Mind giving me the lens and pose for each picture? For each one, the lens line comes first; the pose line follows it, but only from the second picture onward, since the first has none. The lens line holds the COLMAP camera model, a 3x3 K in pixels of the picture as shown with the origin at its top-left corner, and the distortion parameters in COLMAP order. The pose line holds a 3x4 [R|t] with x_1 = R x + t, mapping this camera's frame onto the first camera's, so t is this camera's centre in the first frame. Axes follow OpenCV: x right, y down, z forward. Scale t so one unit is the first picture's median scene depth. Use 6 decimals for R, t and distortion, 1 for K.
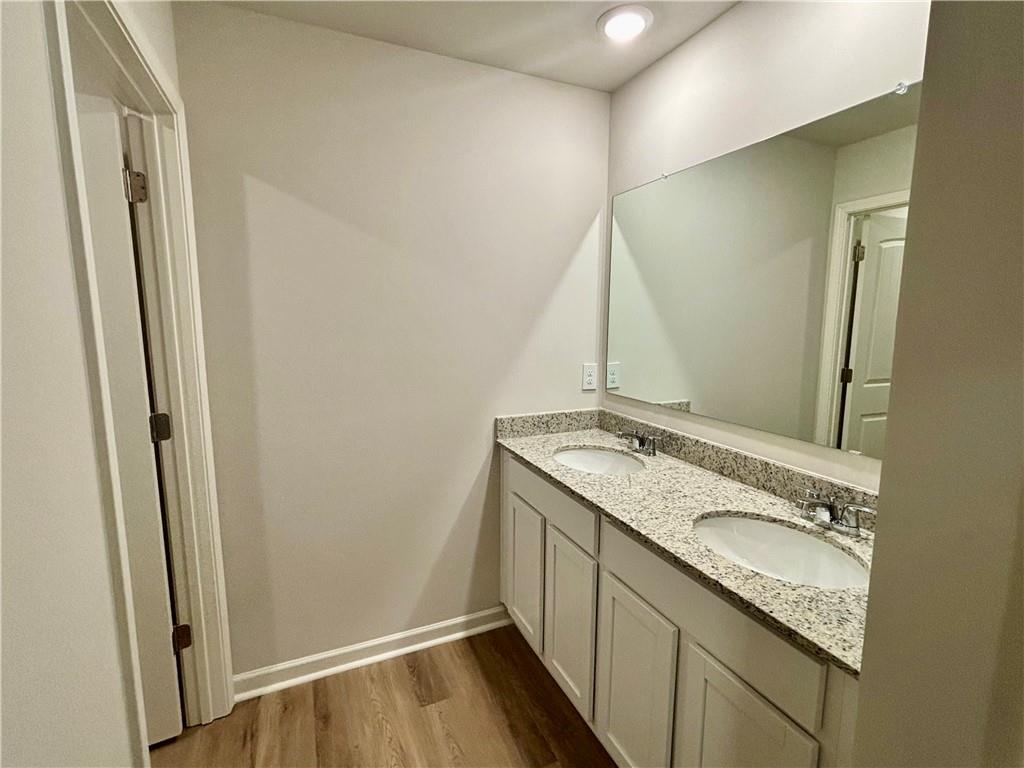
lens RADIAL K [[483.6, 0, 512.0], [0, 483.6, 384.0], [0, 0, 1]] dist [-0.043923, -0.000027]
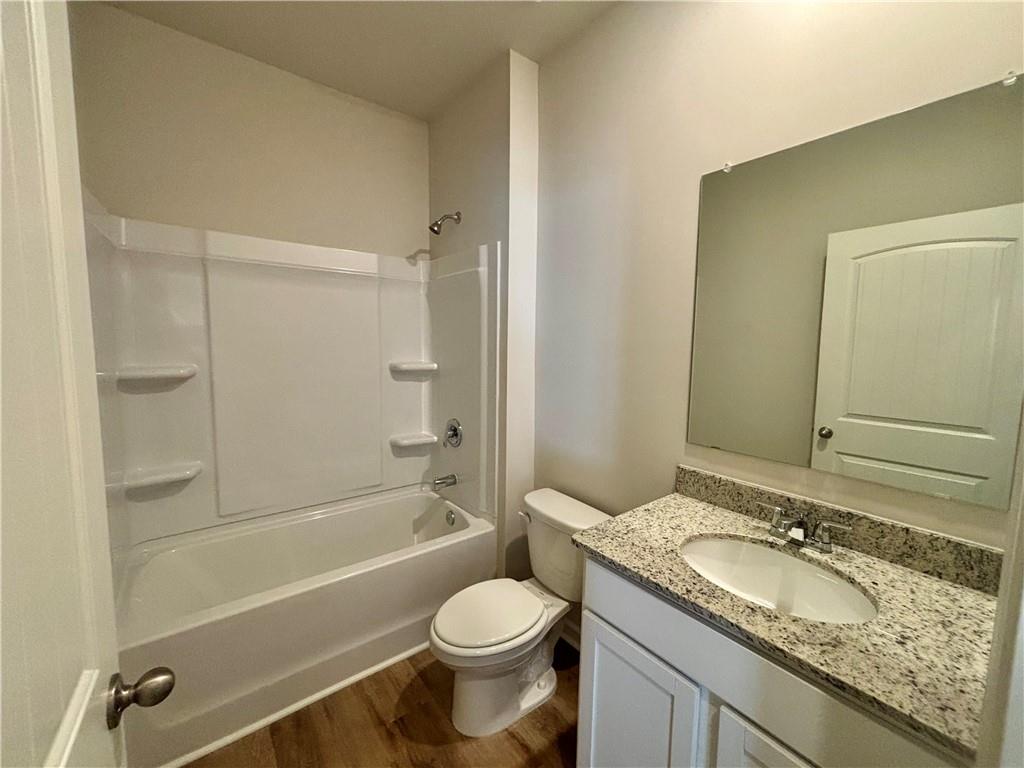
lens RADIAL K [[395.1, 0, 512.0], [0, 395.1, 384.0], [0, 0, 1]] dist [-0.027363, 0.000174]
pose [[0.972341, -0.021320, 0.232591, -0.136247], [0.027815, 0.999308, -0.024683, -0.043723], [-0.231904, 0.030470, 0.972261, 0.320124]]
